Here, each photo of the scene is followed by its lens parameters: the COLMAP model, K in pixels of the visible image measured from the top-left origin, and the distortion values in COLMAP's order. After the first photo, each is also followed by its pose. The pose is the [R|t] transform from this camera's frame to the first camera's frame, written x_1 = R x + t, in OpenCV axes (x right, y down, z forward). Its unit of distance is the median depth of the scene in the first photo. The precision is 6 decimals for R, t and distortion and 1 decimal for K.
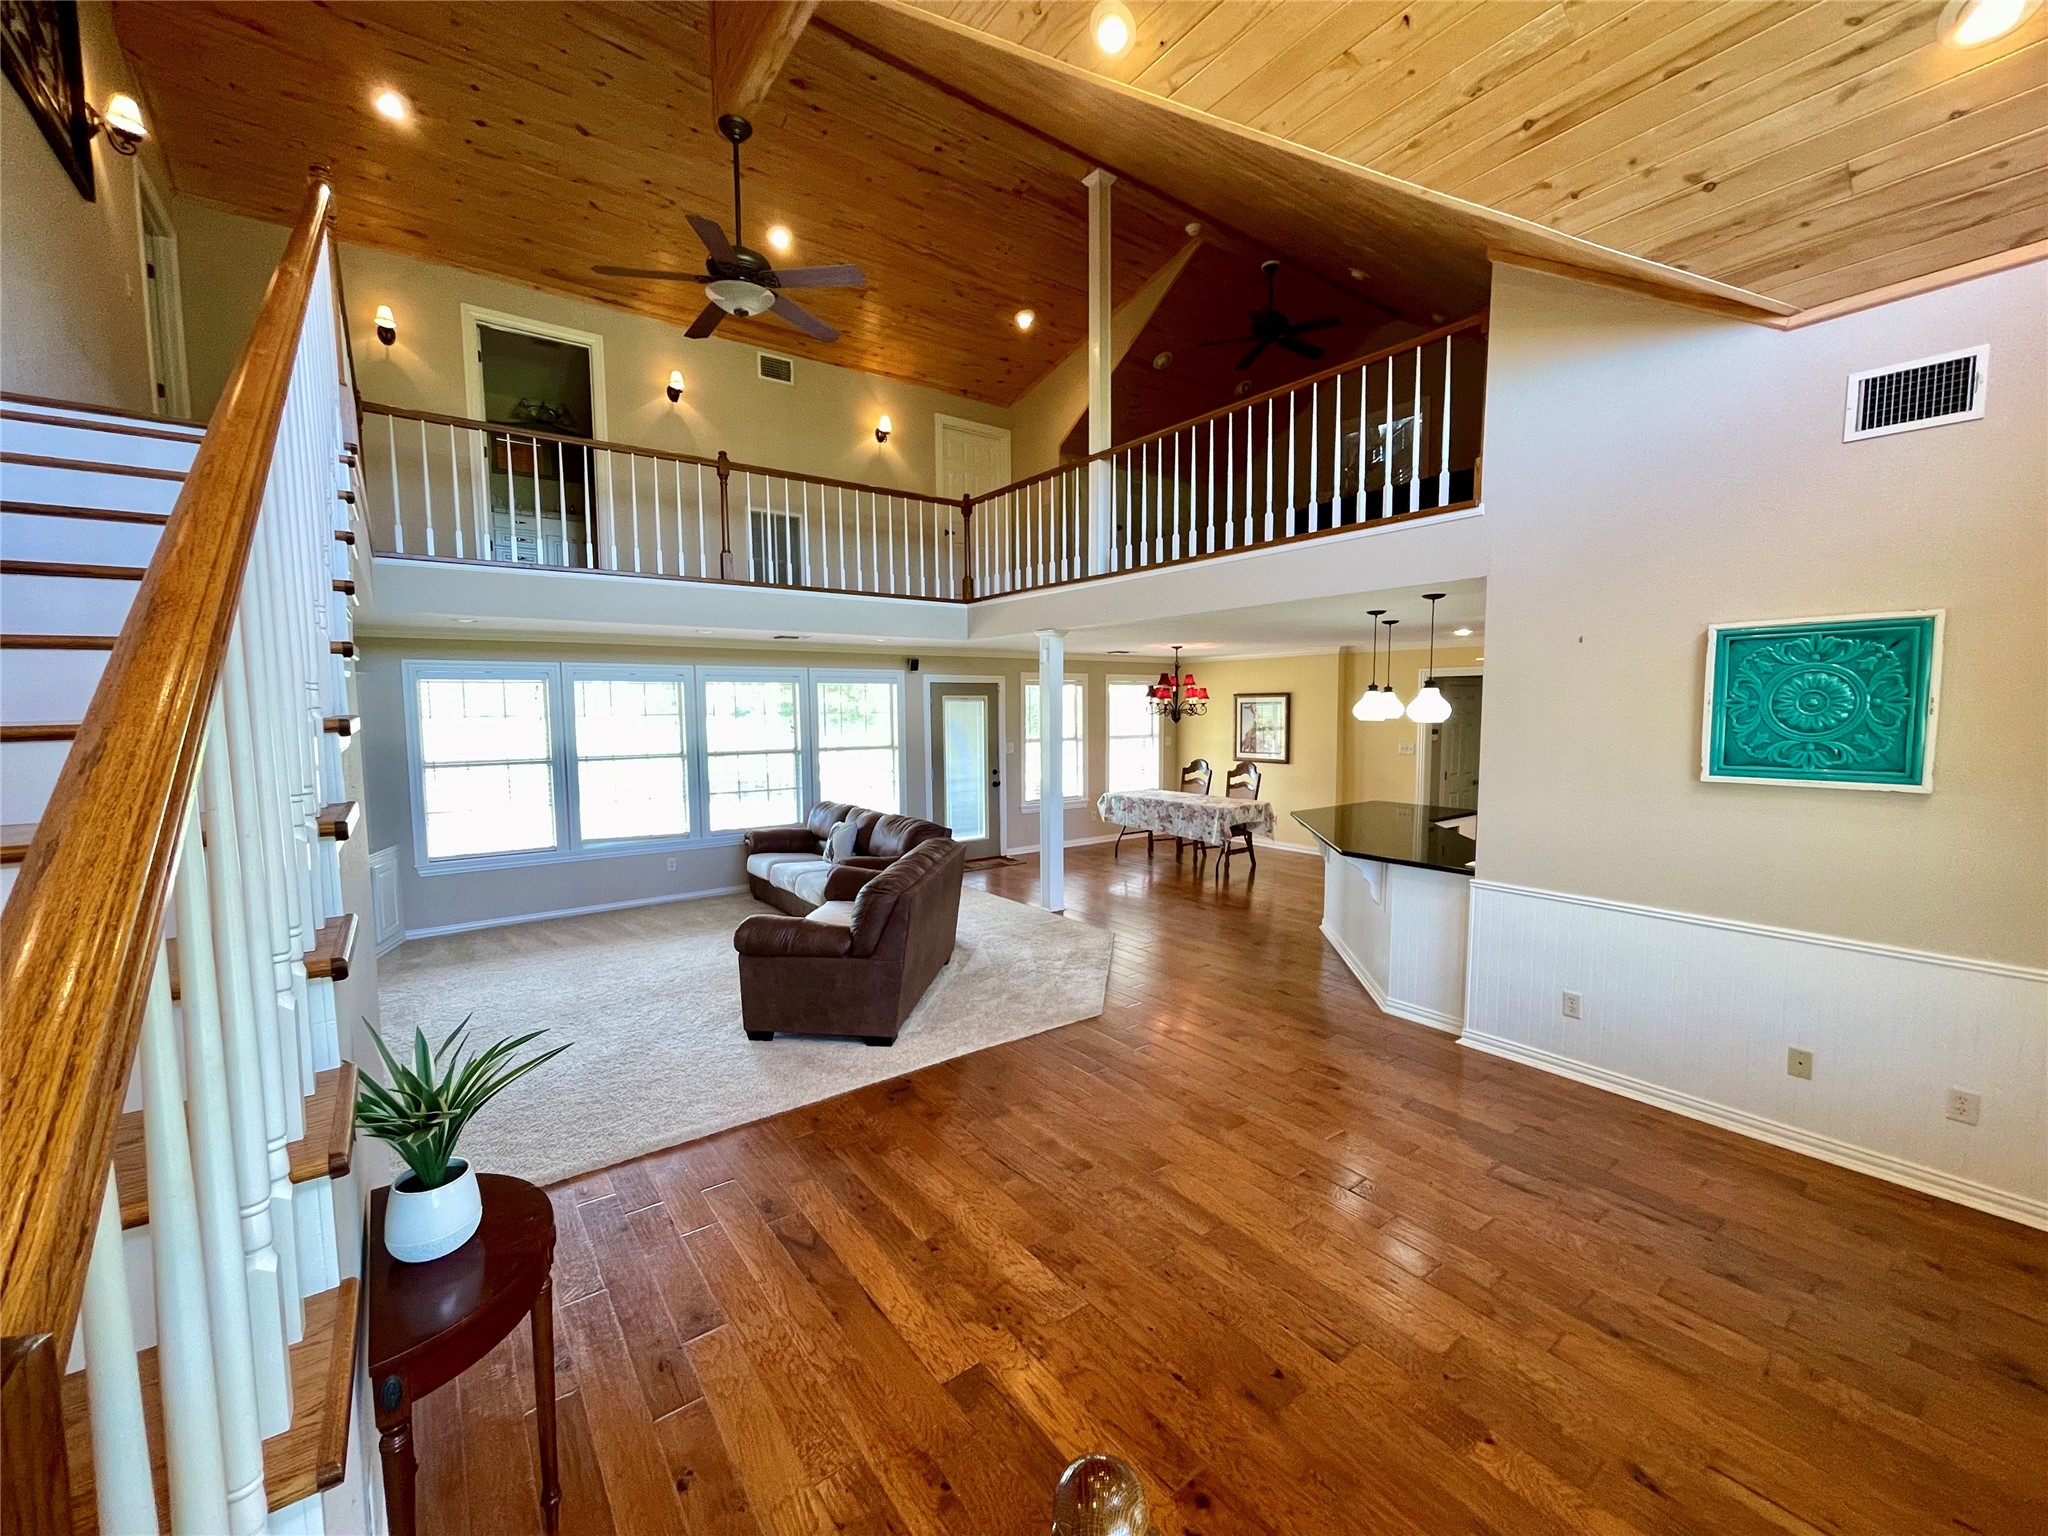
lens RADIAL K [[831.1, 0, 1020.4], [0, 831.1, 775.8], [0, 0, 1]] dist [0.011076, -0.000071]
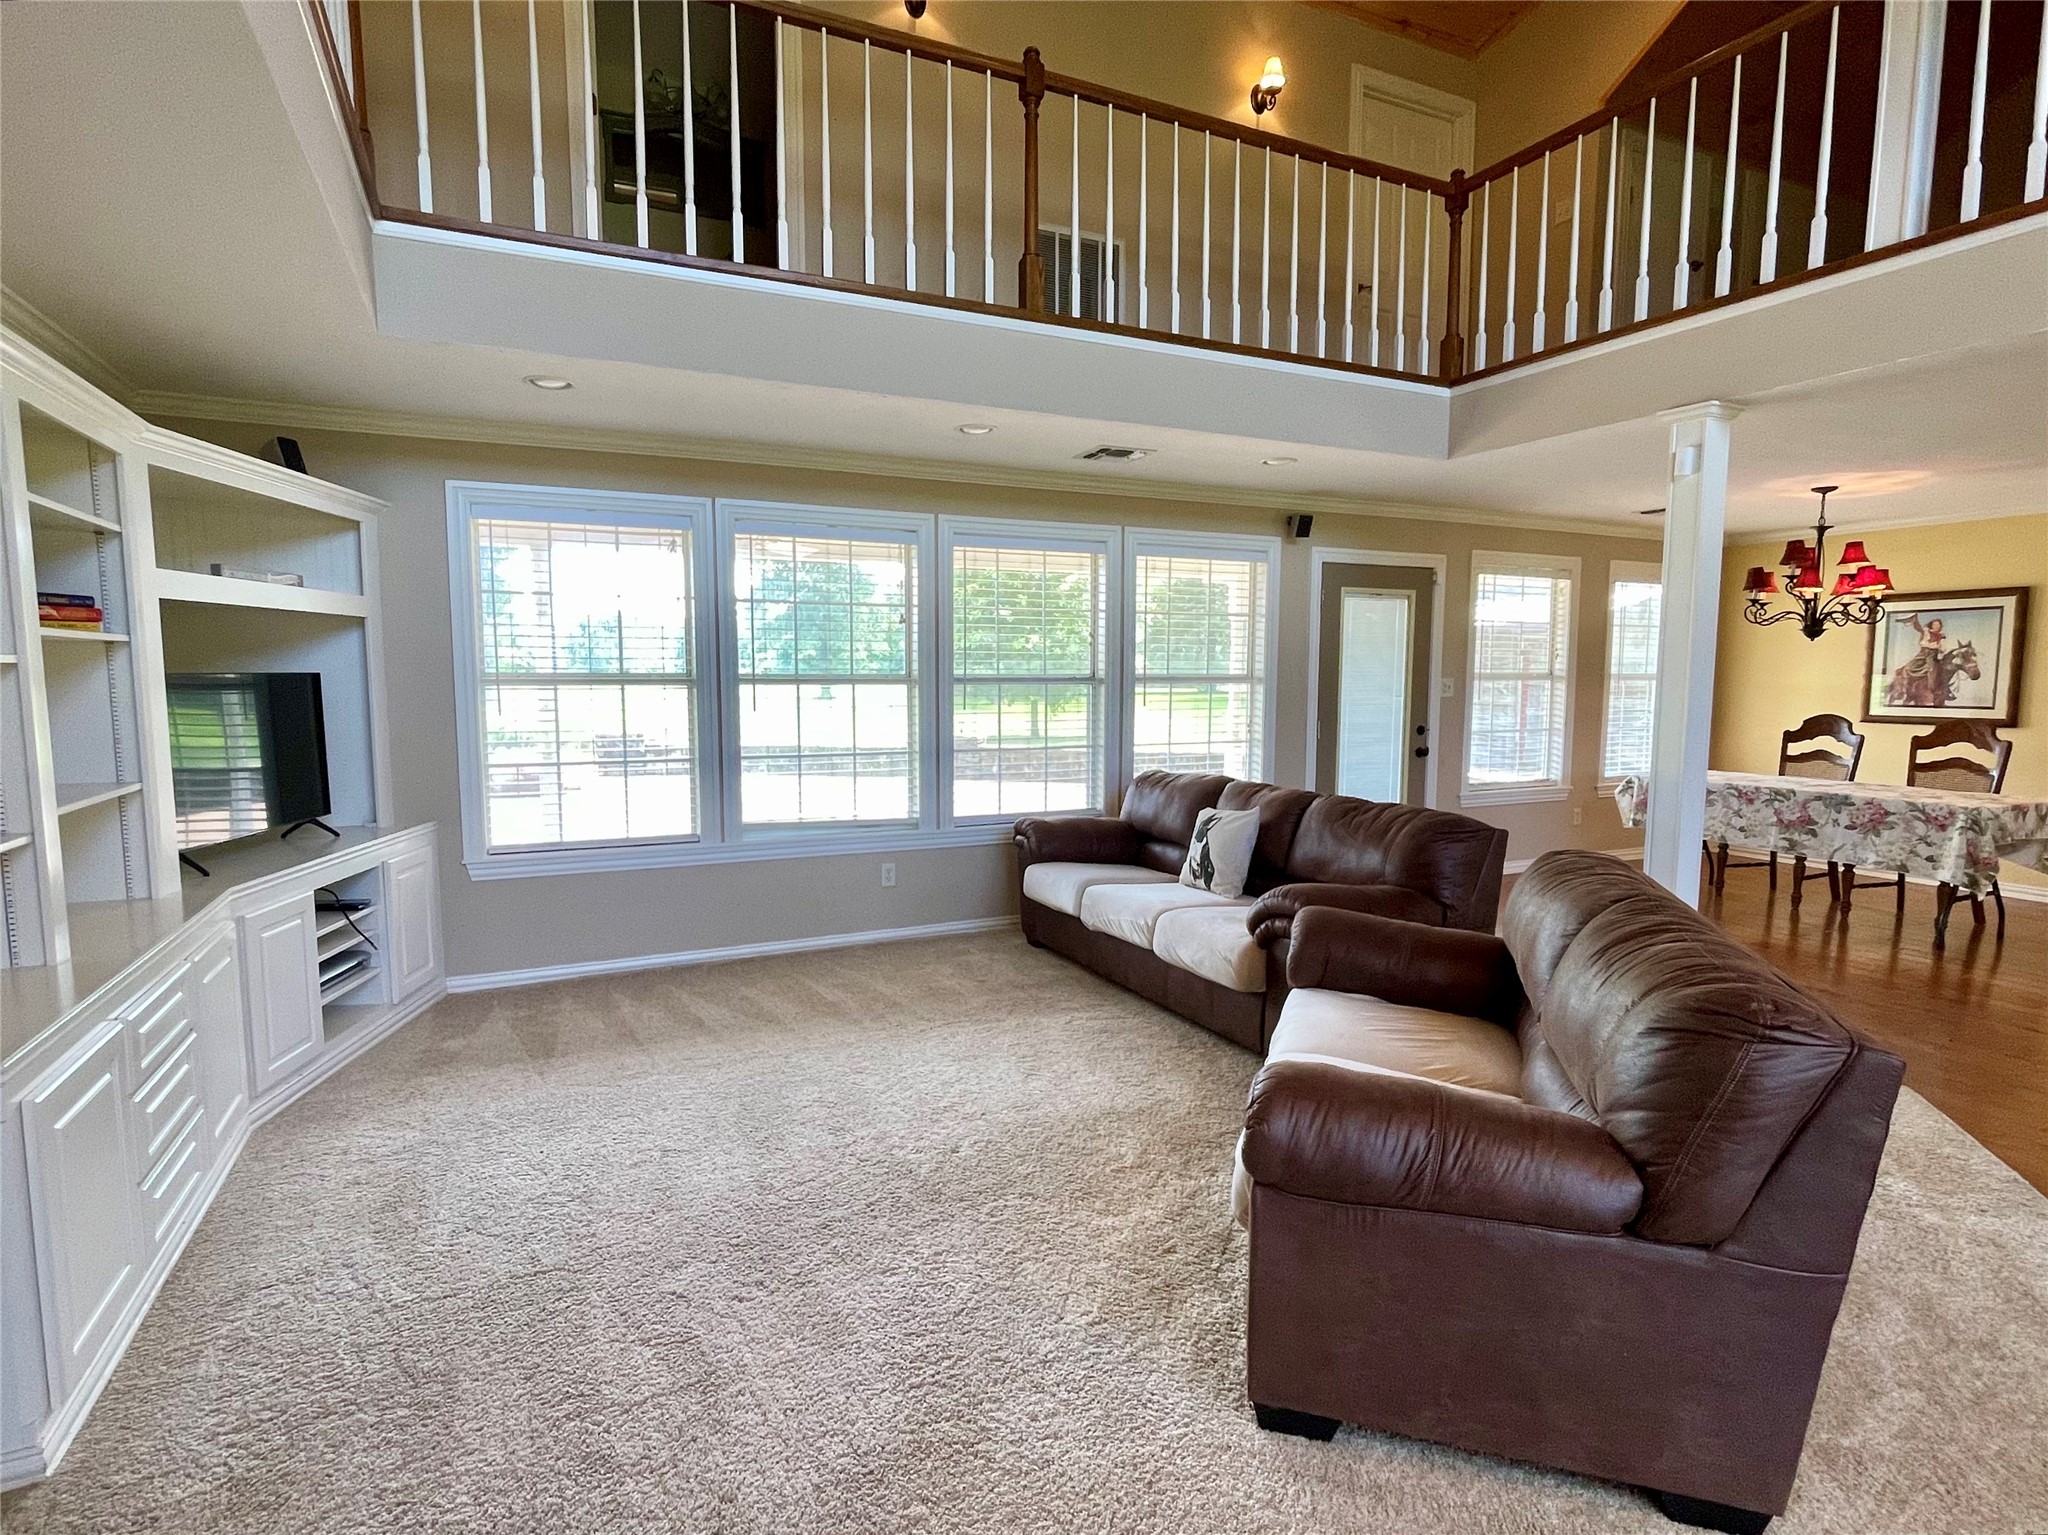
lens RADIAL K [[1074.8, 0, 1024.0], [0, 1074.8, 767.5], [0, 0, 1]] dist [0.000994, 0.000882]
pose [[0.981599, 0.026864, -0.189057, -0.186480], [-0.026013, 0.999637, 0.006978, 0.026816], [0.189176, -0.001932, 0.981941, 0.301345]]
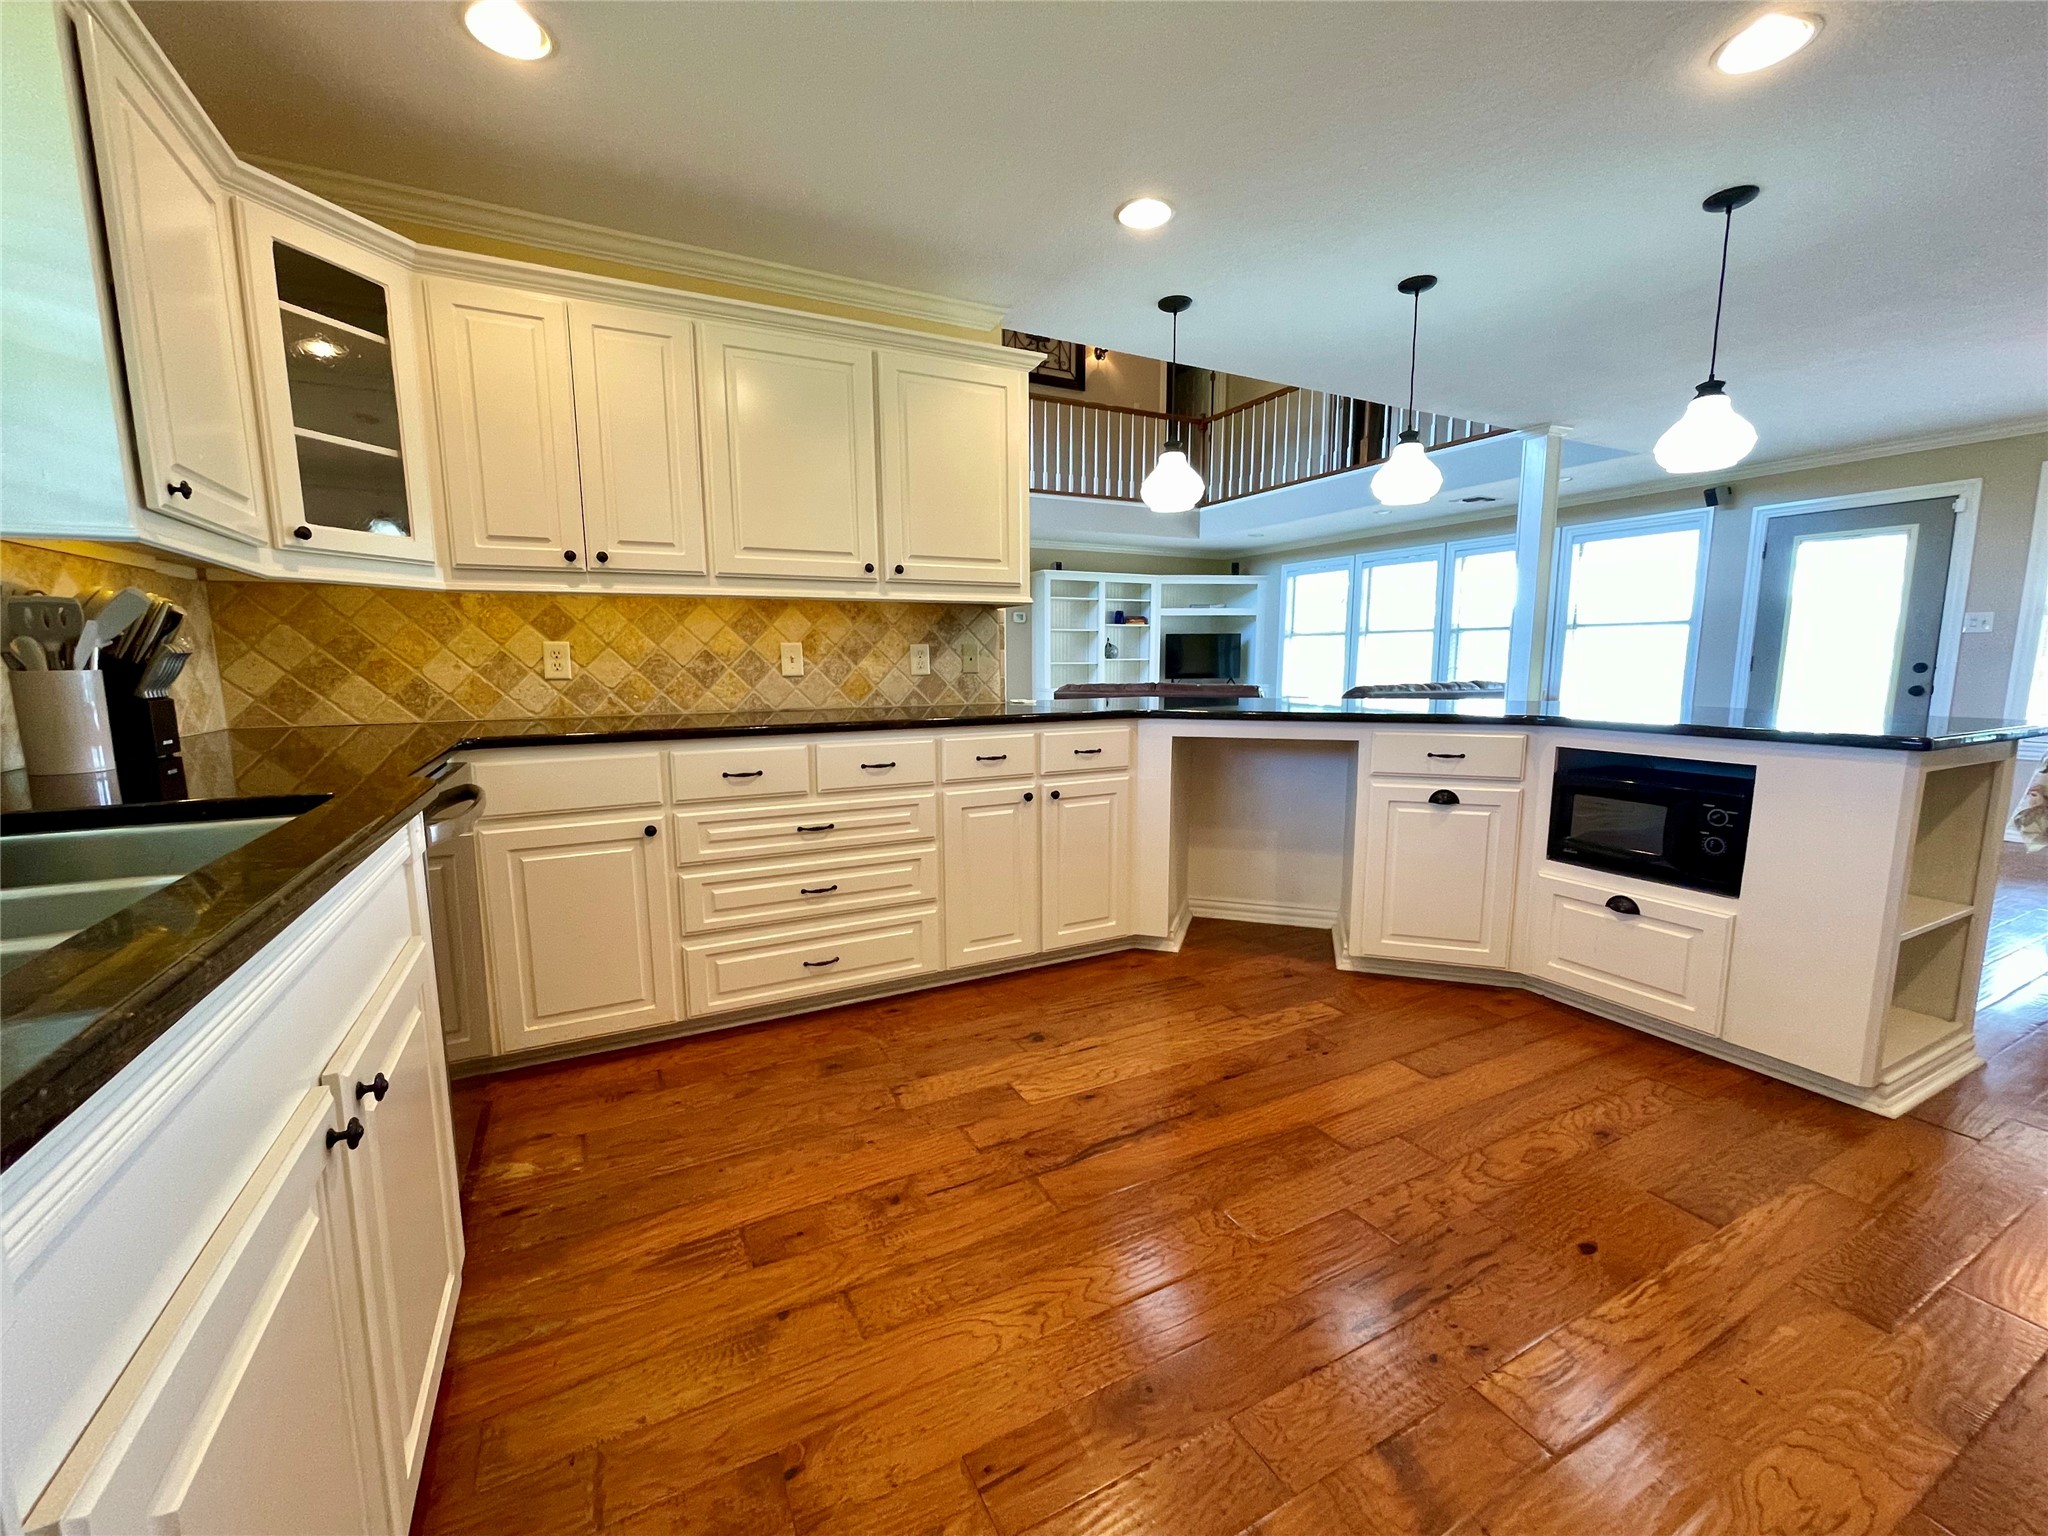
lens RADIAL K [[821.1, 0, 1012.7], [0, 821.1, 775.8], [0, 0, 1]] dist [0.006374, 0.000208]
pose [[-0.175563, 0.147767, -0.973315, 0.732432], [-0.079935, 0.983267, 0.163697, 0.028462], [0.981218, 0.106541, -0.160813, 0.627036]]
